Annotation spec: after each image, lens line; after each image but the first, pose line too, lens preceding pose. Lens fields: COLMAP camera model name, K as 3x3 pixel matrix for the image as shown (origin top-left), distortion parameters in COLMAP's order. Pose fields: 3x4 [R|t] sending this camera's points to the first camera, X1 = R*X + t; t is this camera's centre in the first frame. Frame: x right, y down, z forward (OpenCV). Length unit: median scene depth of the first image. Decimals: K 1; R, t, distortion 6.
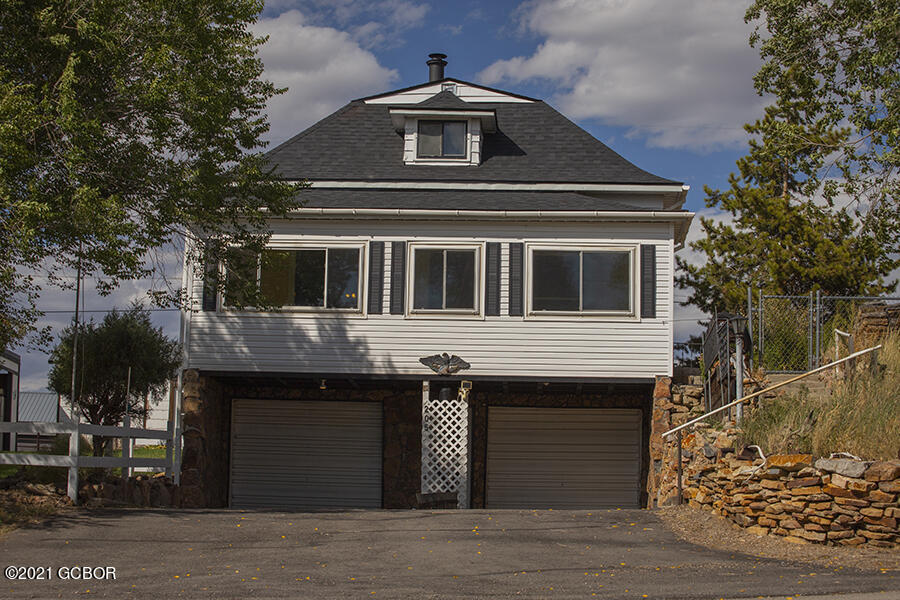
lens RADIAL K [[1811.6, 0, 450.0], [0, 1811.6, 300.0], [0, 0, 1]] dist [-0.345411, 0.007104]
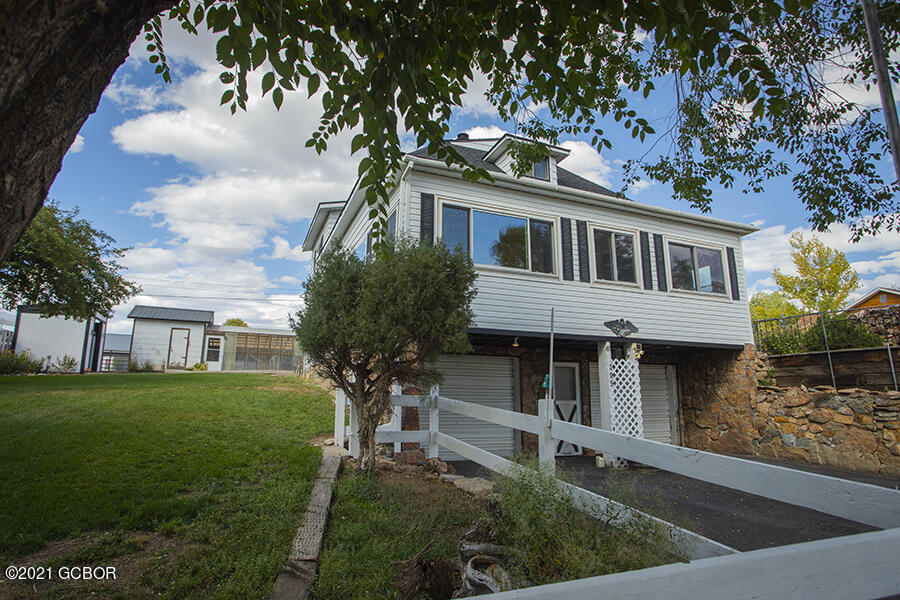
lens RADIAL K [[504.8, 0, 450.0], [0, 504.8, 300.0], [0, 0, 1]] dist [-0.050283, 0.001029]
pose [[0.904304, 0.066949, 0.421606, -0.238276], [-0.053496, 0.997613, -0.043673, 0.037189], [-0.423523, 0.016939, 0.905727, 0.749399]]
